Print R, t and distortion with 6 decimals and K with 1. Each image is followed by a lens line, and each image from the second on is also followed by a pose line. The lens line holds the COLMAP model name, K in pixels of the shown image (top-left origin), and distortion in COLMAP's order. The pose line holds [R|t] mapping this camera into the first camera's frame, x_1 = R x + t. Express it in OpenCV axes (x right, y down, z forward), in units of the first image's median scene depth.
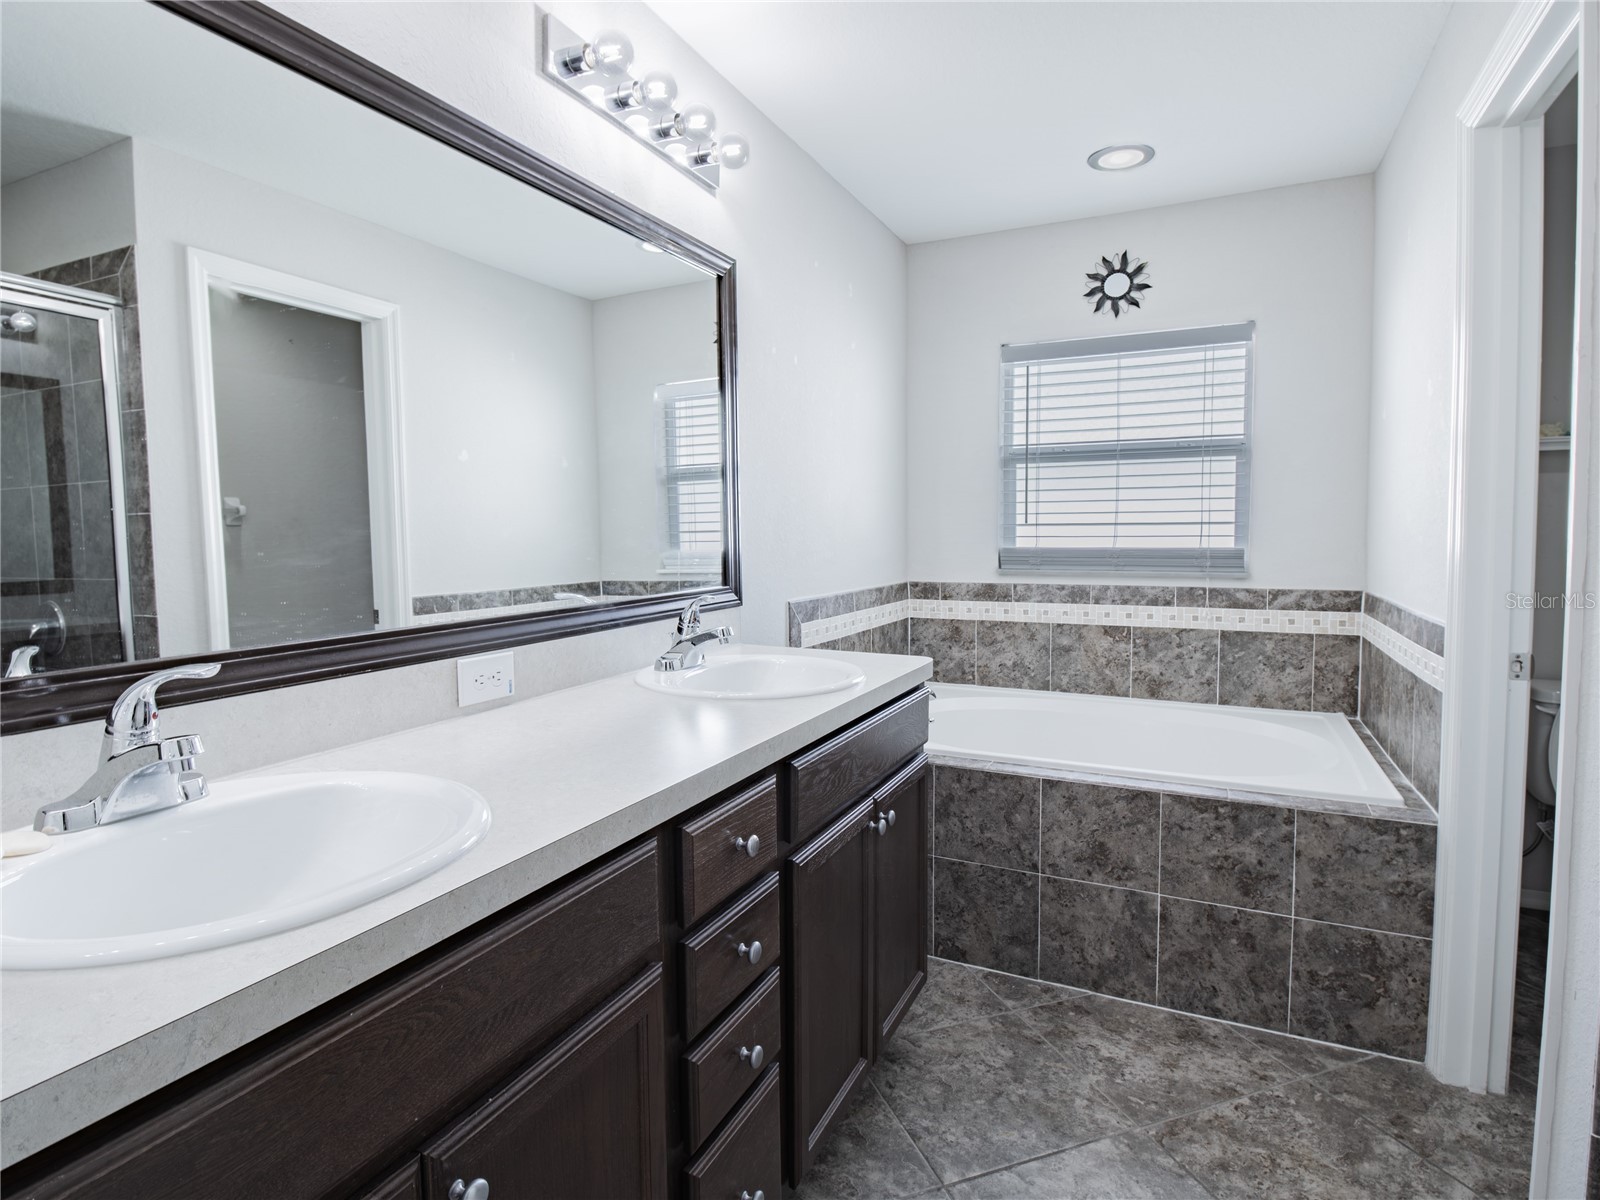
lens RADIAL K [[853.0, 0, 799.7], [0, 853.0, 592.6], [0, 0, 1]] dist [-0.013247, -0.000015]
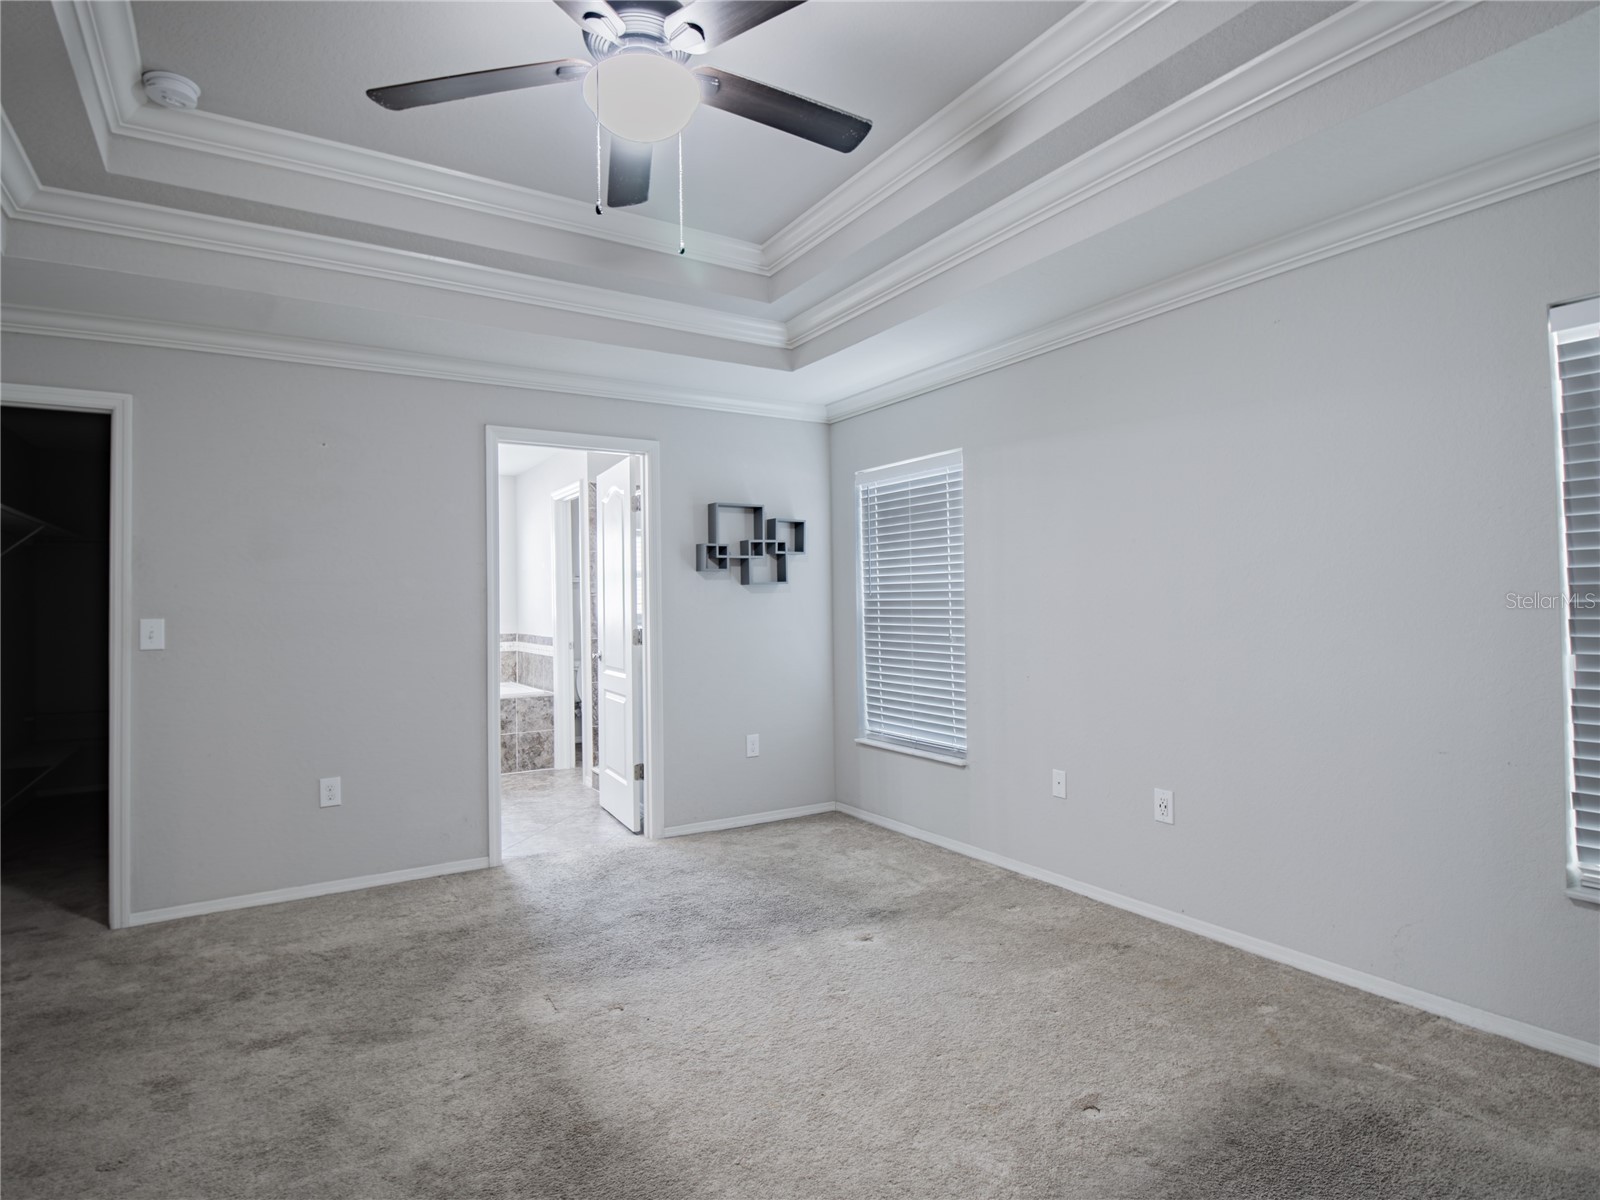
lens RADIAL K [[853.0, 0, 799.9], [0, 853.0, 596.2], [0, 0, 1]] dist [-0.013247, -0.000015]
pose [[0.534874, 0.018643, 0.844726, -1.582438], [0.062999, 0.996094, -0.061874, 0.148523], [-0.842580, 0.086312, 0.531610, -1.654286]]
